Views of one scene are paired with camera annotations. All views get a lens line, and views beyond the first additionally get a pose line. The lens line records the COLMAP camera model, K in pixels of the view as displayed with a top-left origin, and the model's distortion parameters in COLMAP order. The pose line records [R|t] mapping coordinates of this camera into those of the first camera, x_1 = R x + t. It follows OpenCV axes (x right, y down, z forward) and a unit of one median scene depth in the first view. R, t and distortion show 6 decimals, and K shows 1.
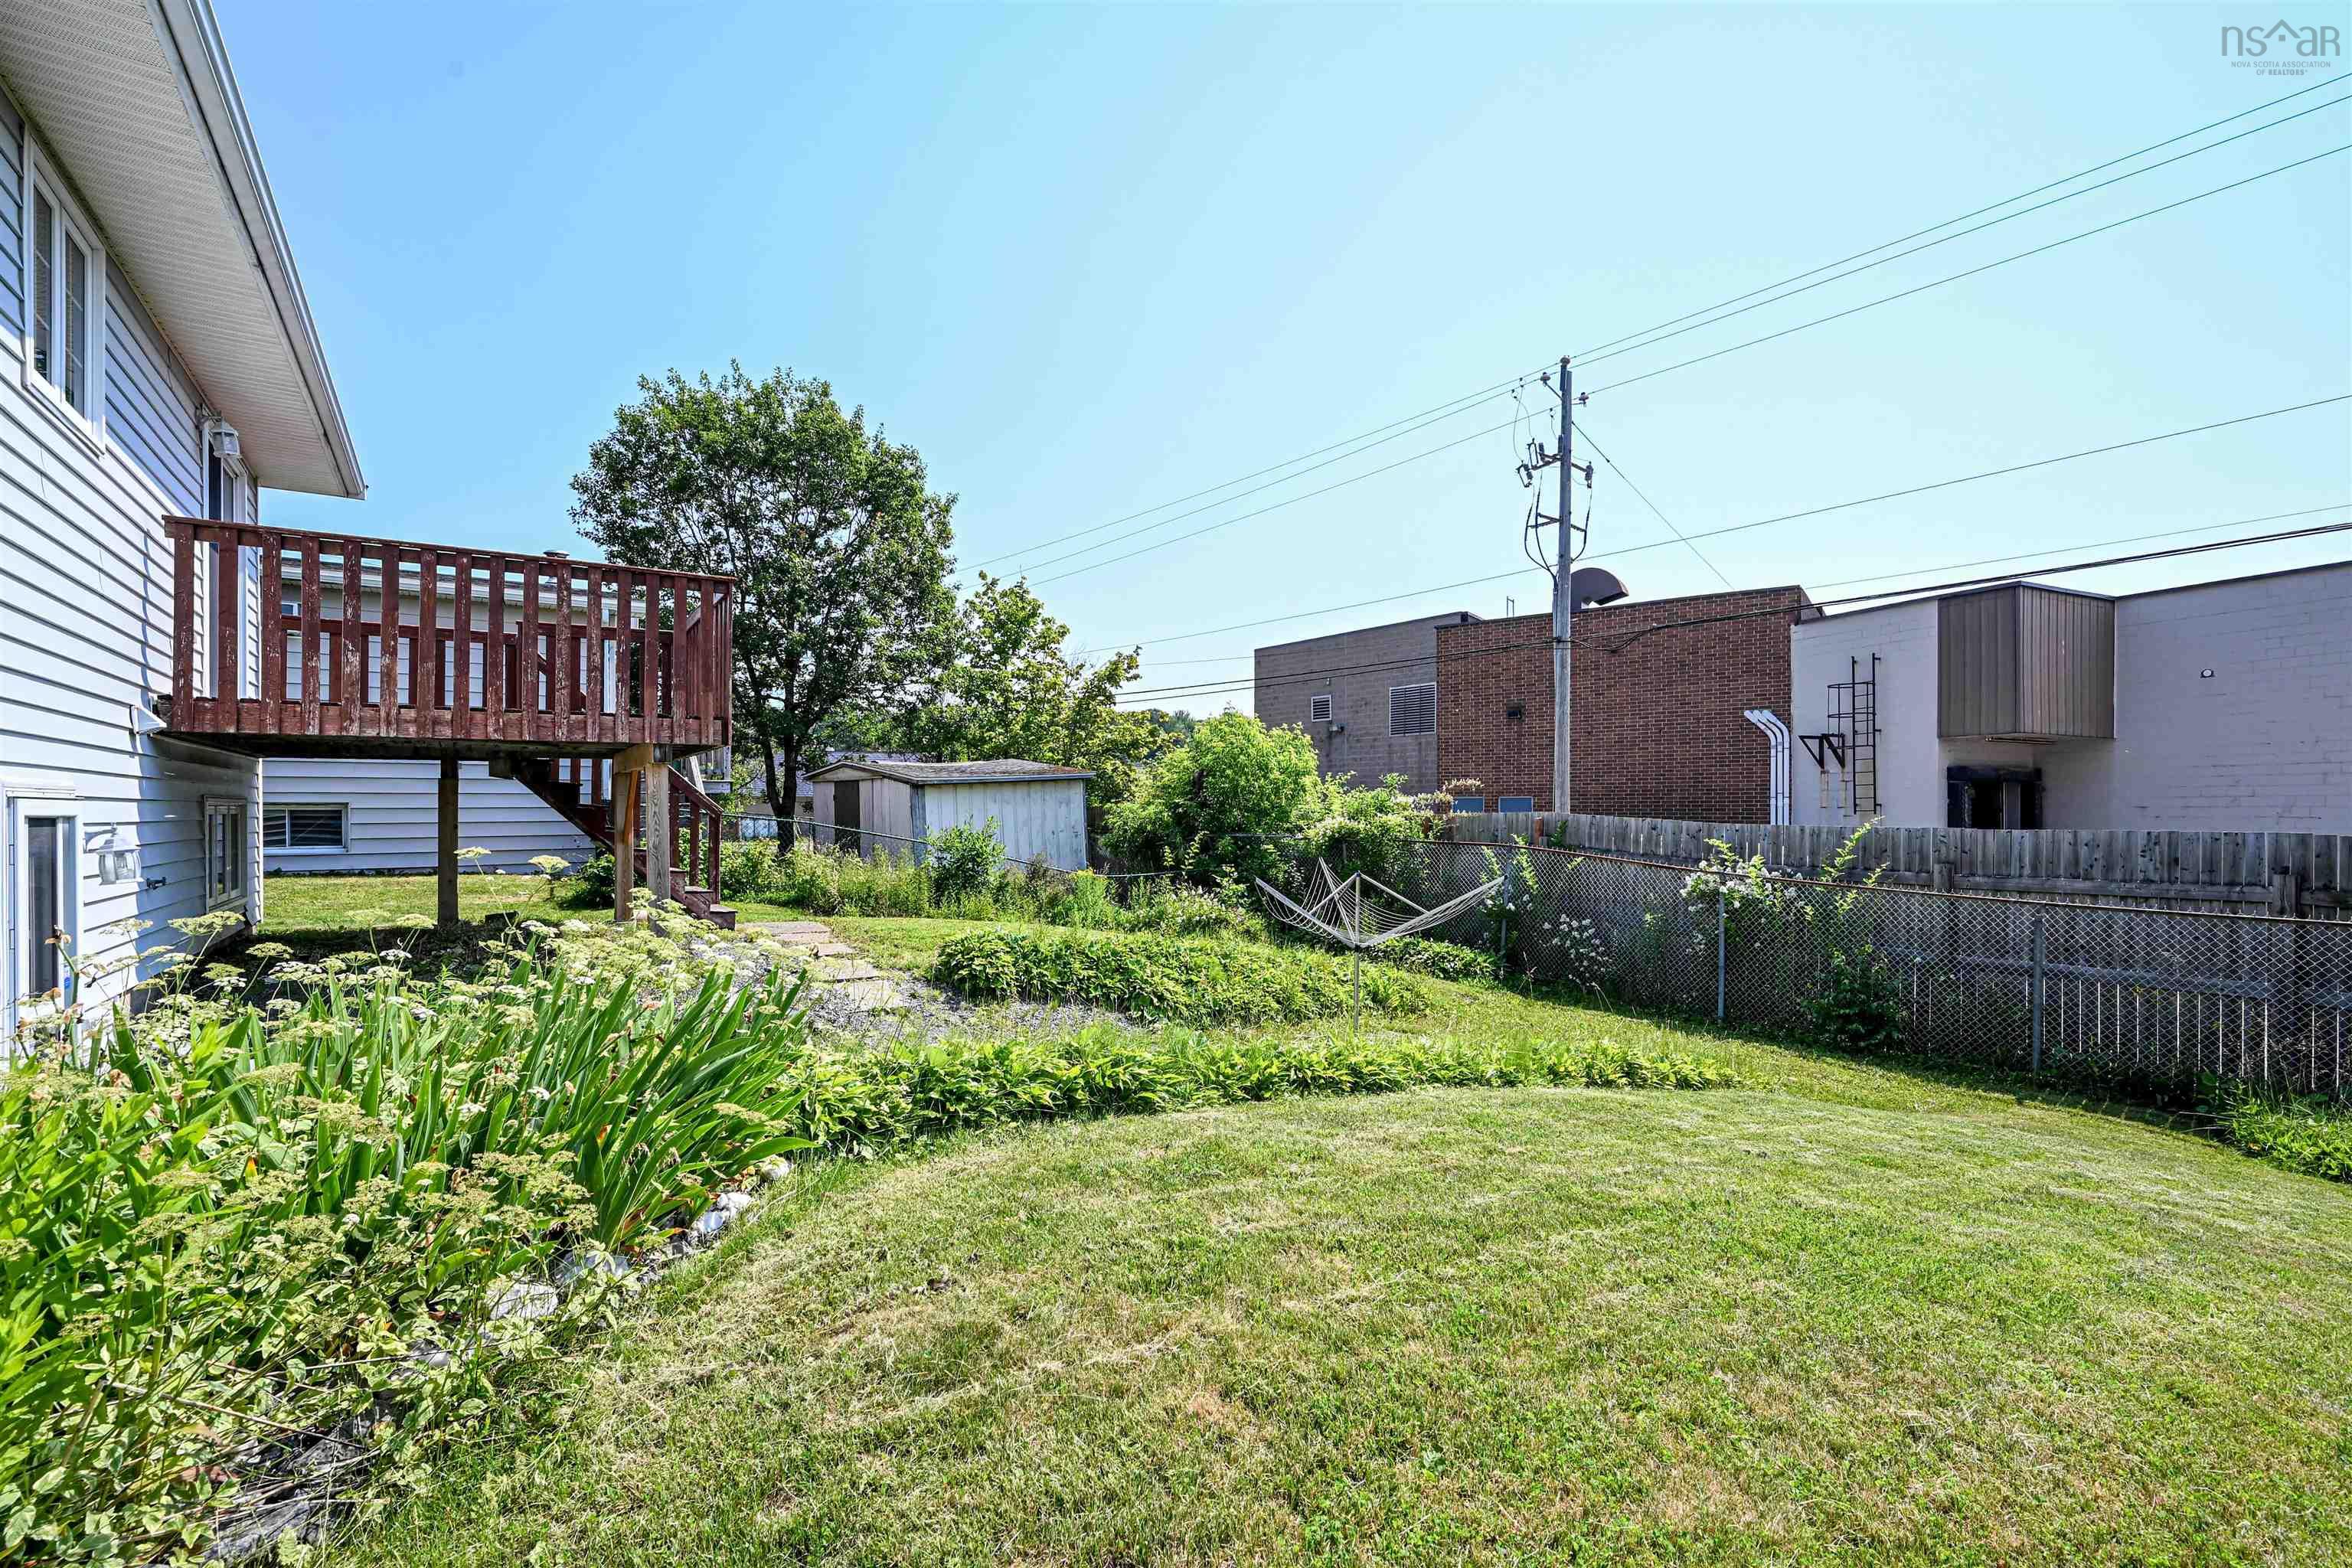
lens RADIAL K [[996.8, 0, 1166.0], [0, 996.8, 795.5], [0, 0, 1]] dist [0.000617, 0.000588]
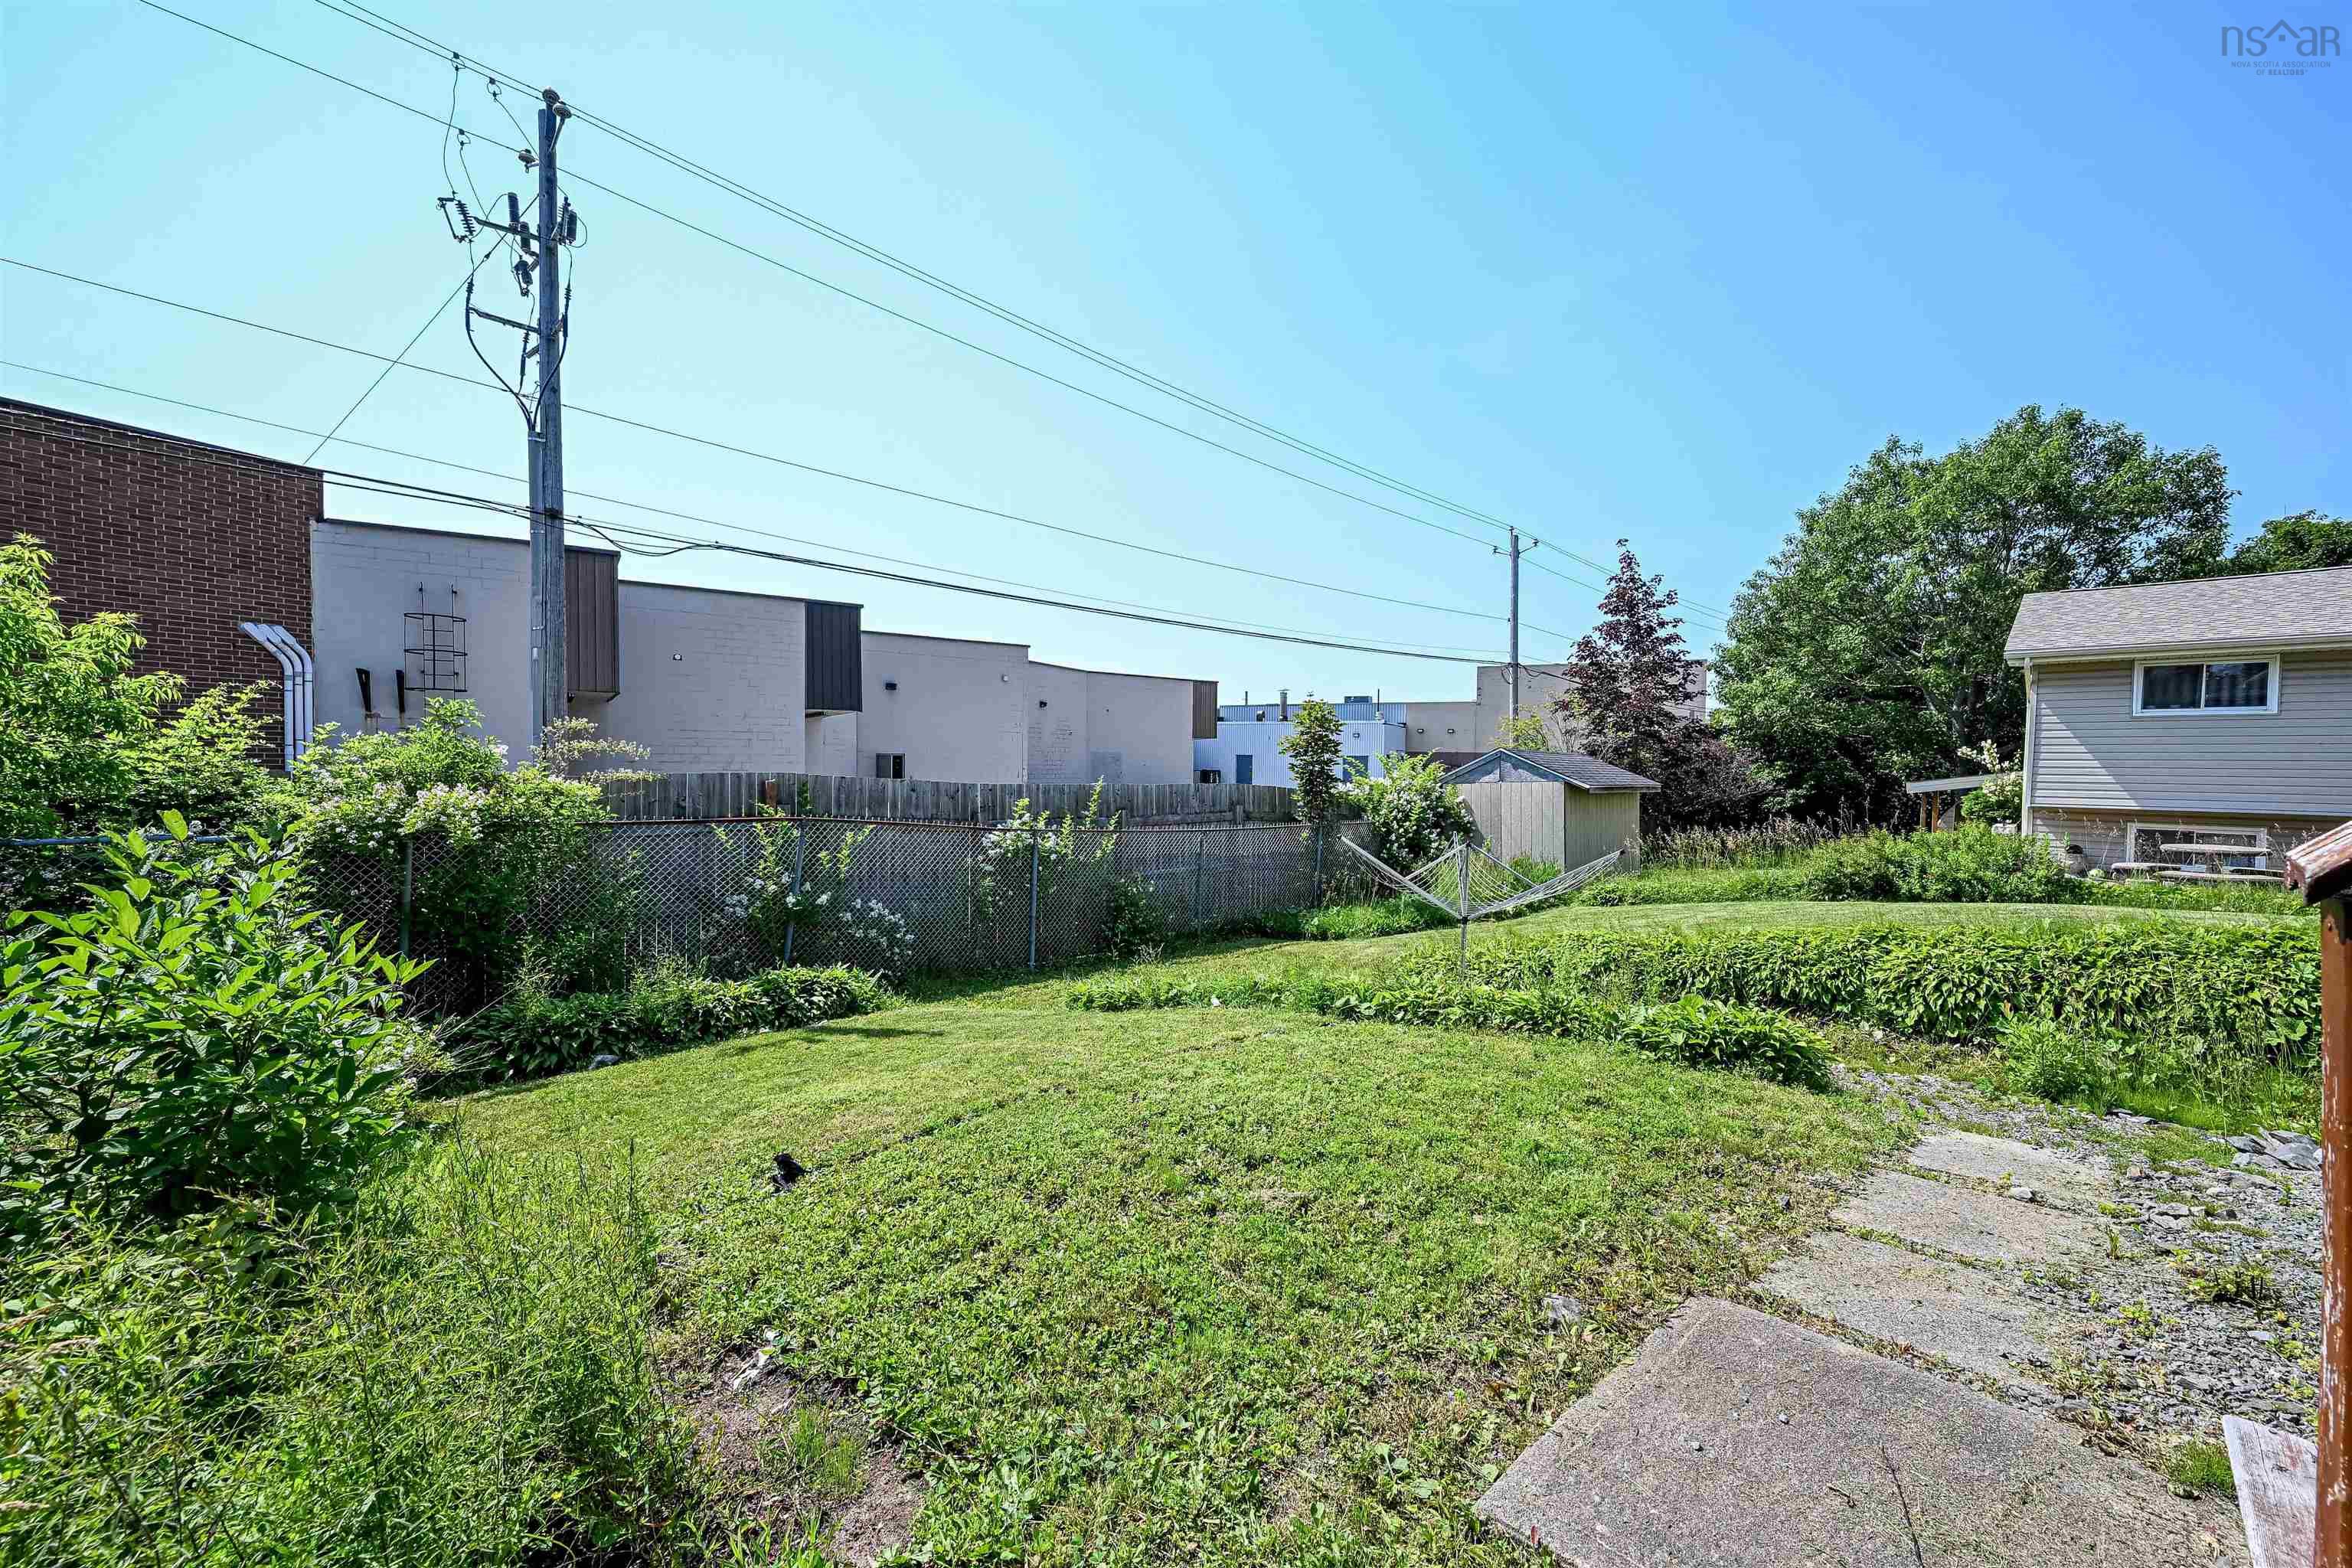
lens RADIAL K [[934.3, 0, 1153.7], [0, 934.3, 805.8], [0, 0, 1]] dist [0.001359, 0.000126]
pose [[-0.180659, -0.029315, 0.983109, -0.194146], [-0.011492, 0.999550, 0.027694, 0.019477], [-0.983479, -0.006295, -0.180914, 0.502016]]
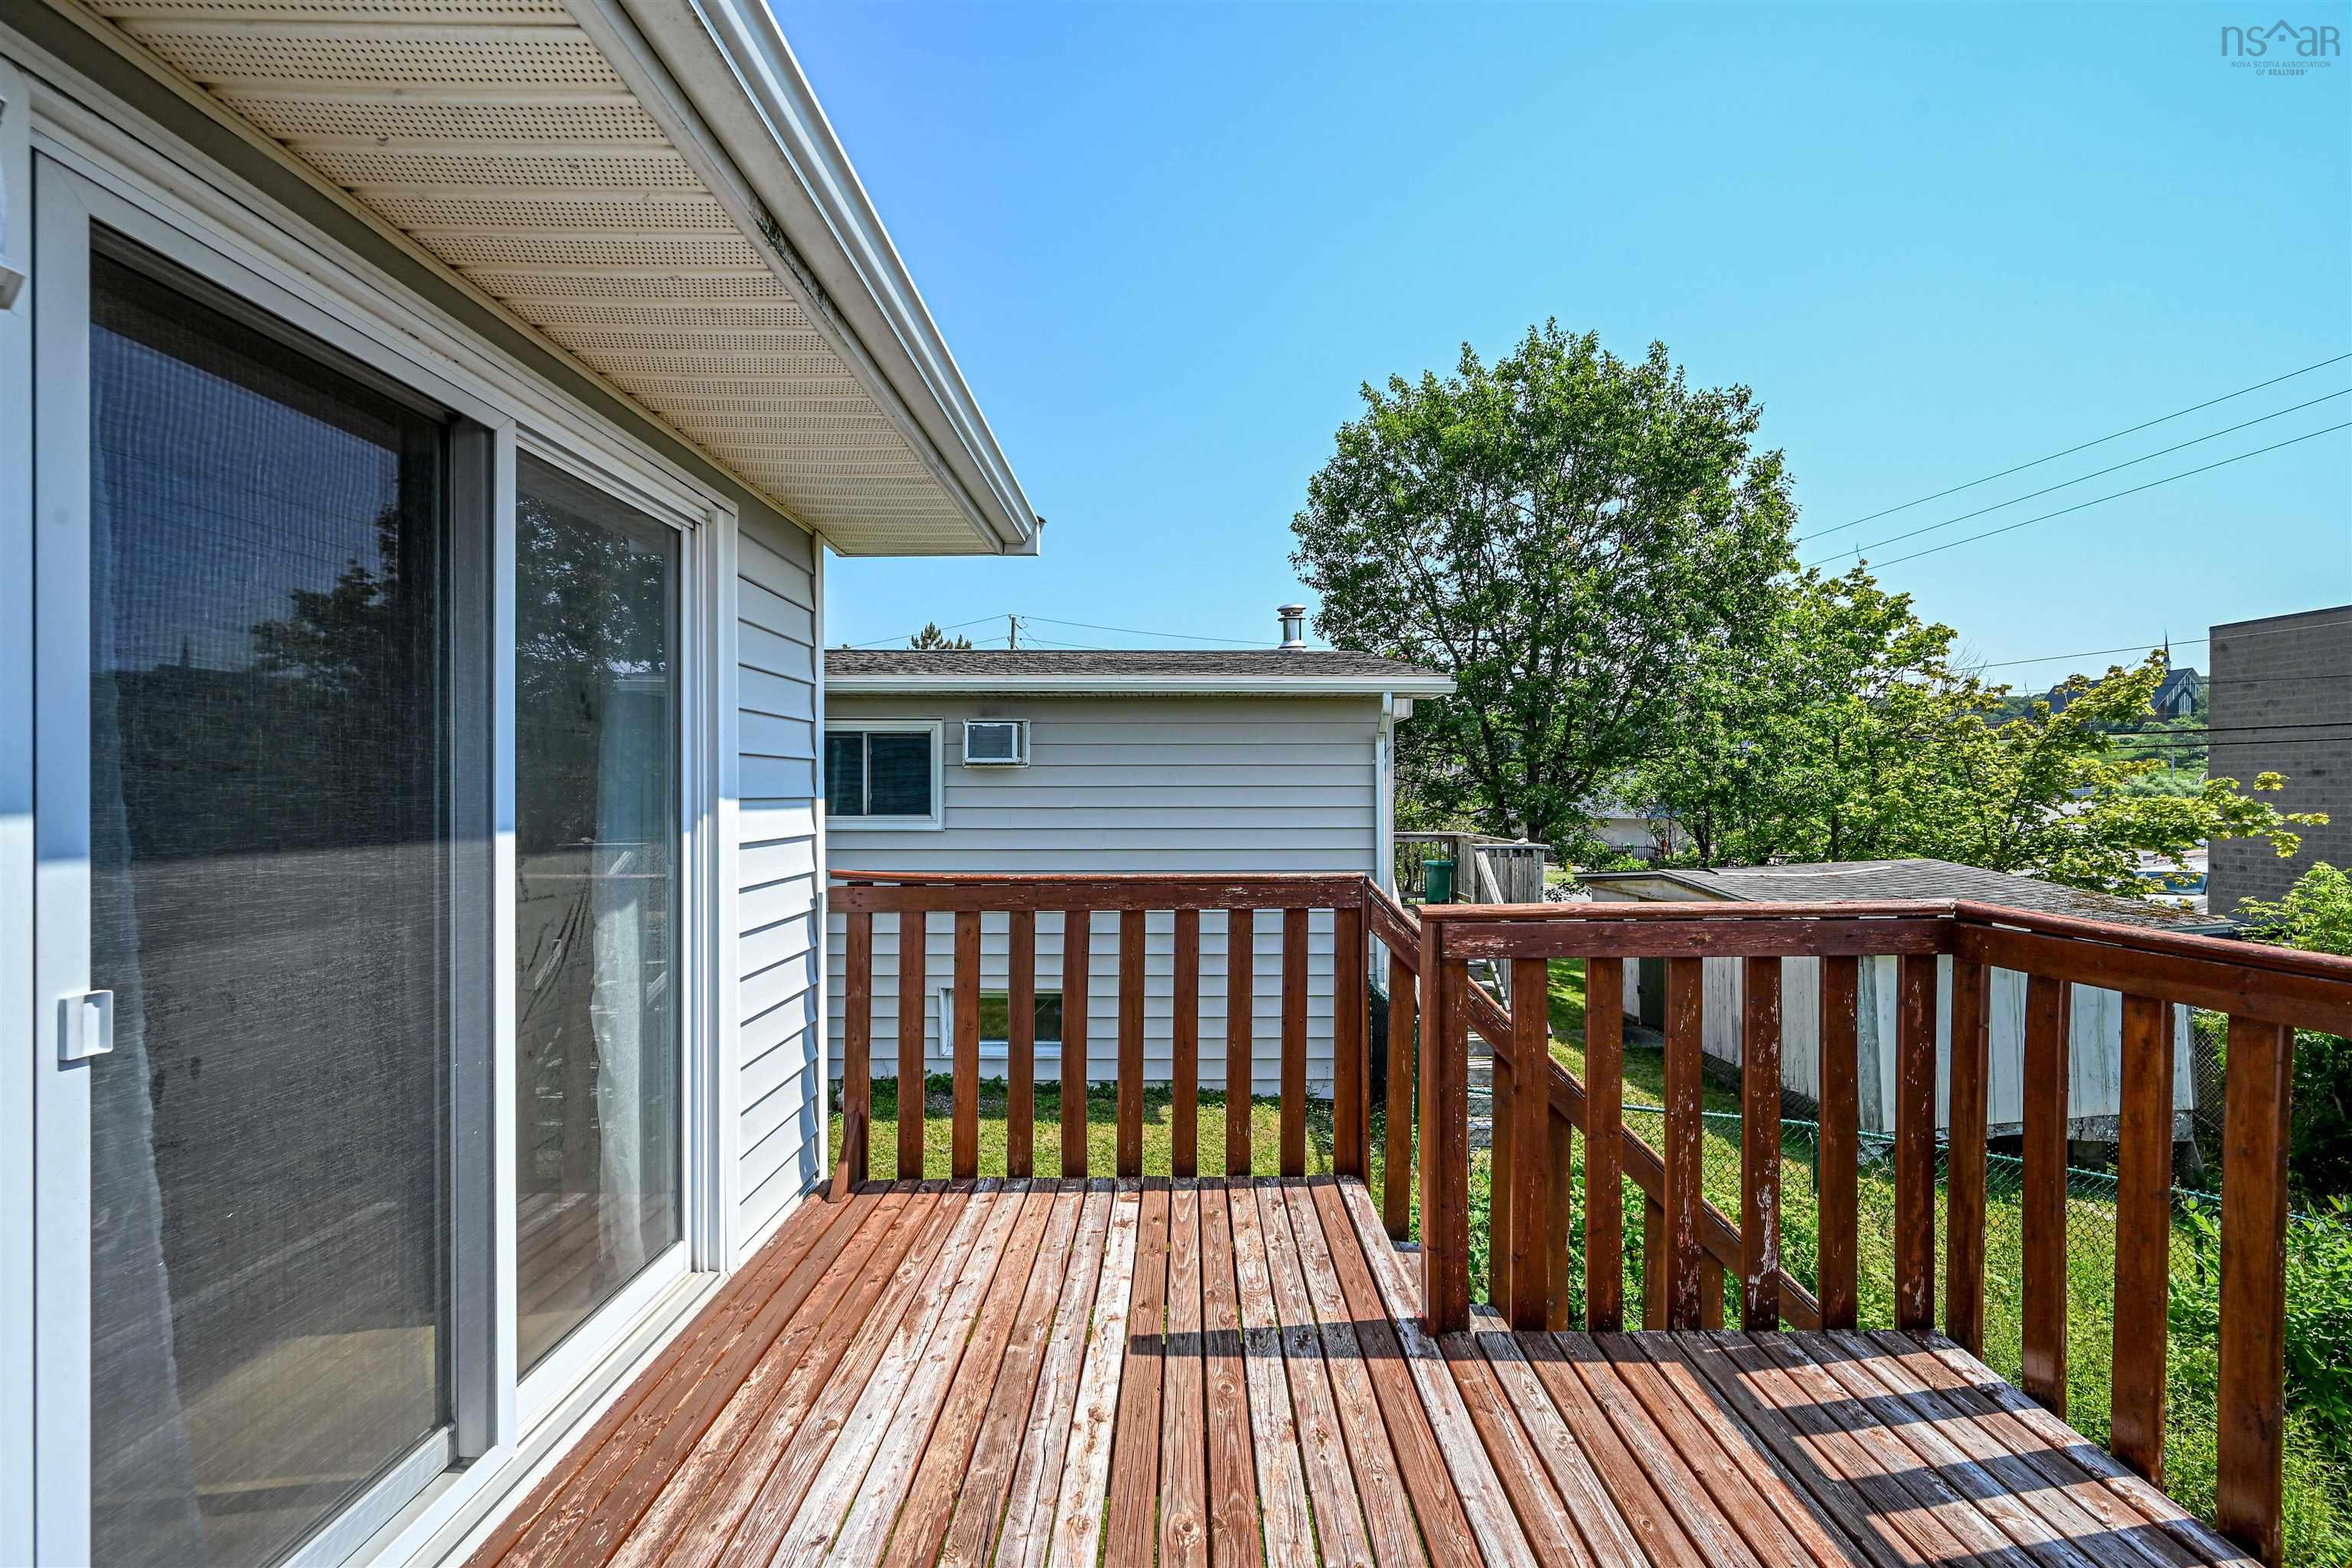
lens RADIAL K [[934.3, 0, 1209.9], [0, 934.3, 799.7], [0, 0, 1]] dist [0.001359, 0.000126]
pose [[0.826581, -0.001723, -0.562816, -0.186417], [0.002533, 0.999997, 0.000659, -0.069109], [0.562813, -0.001970, 0.826582, 0.268701]]
